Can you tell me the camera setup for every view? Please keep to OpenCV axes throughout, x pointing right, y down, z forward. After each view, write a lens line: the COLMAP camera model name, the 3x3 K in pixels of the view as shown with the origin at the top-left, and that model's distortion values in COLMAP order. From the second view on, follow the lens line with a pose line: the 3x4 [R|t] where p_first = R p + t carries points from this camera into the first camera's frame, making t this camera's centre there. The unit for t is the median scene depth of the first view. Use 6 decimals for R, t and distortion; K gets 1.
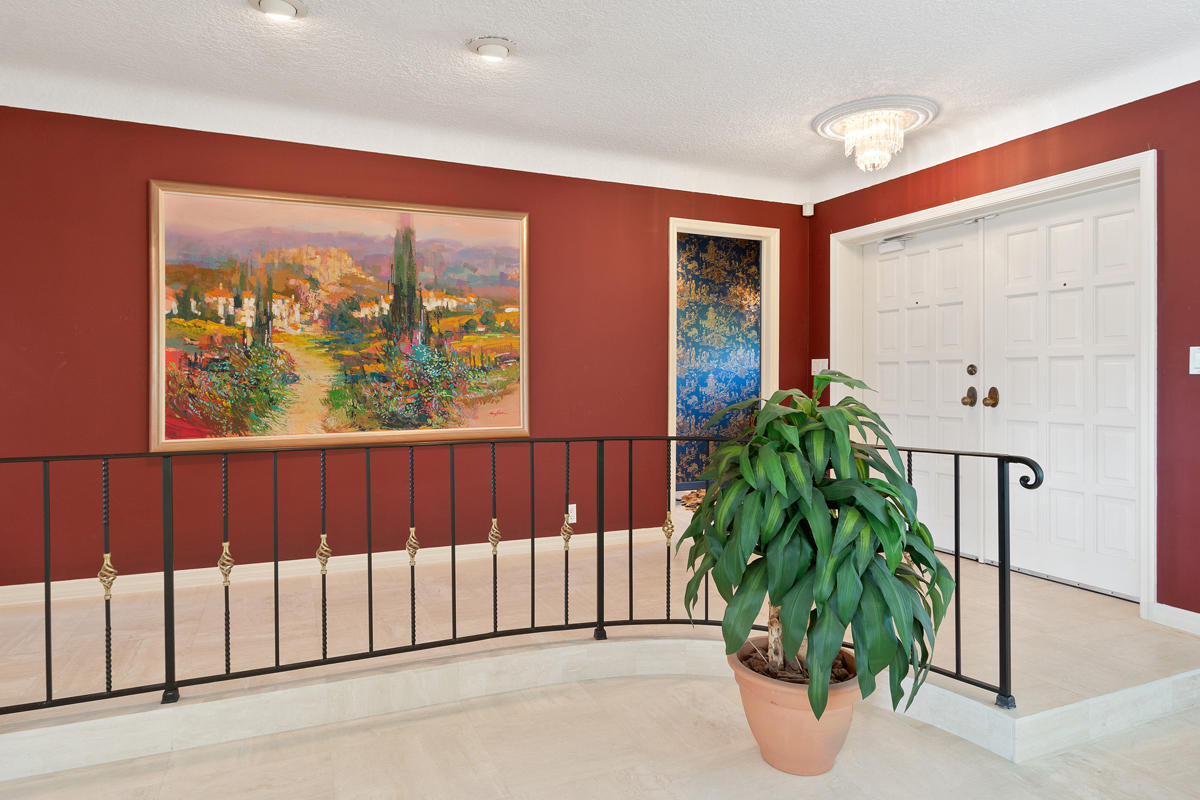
lens RADIAL K [[727.0, 0, 596.5], [0, 727.0, 382.8], [0, 0, 1]] dist [0.001460, 0.000350]
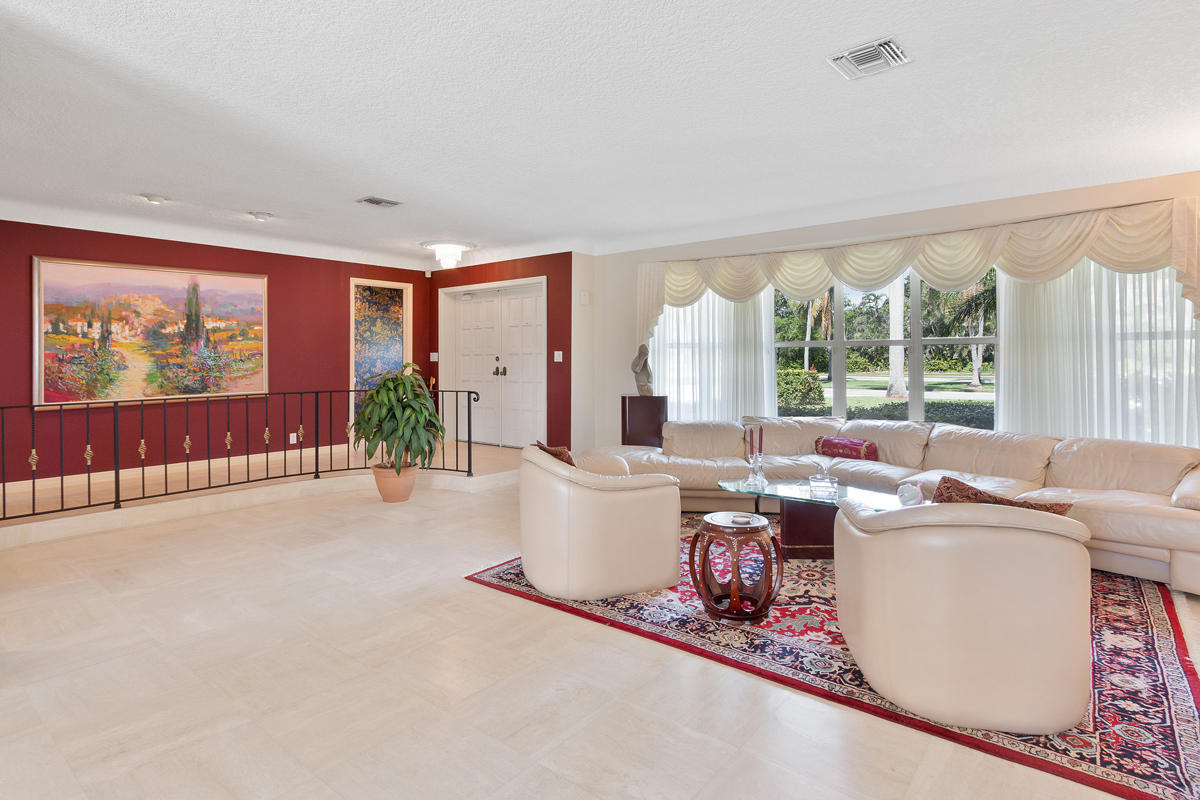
lens RADIAL K [[627.3, 0, 592.8], [0, 627.3, 349.4], [0, 0, 1]] dist [-0.000625, 0.000508]
pose [[0.896040, -0.001438, 0.443972, -0.067758], [0.009847, 0.999813, -0.016636, -0.012356], [-0.443865, 0.019278, 0.895886, -0.861555]]
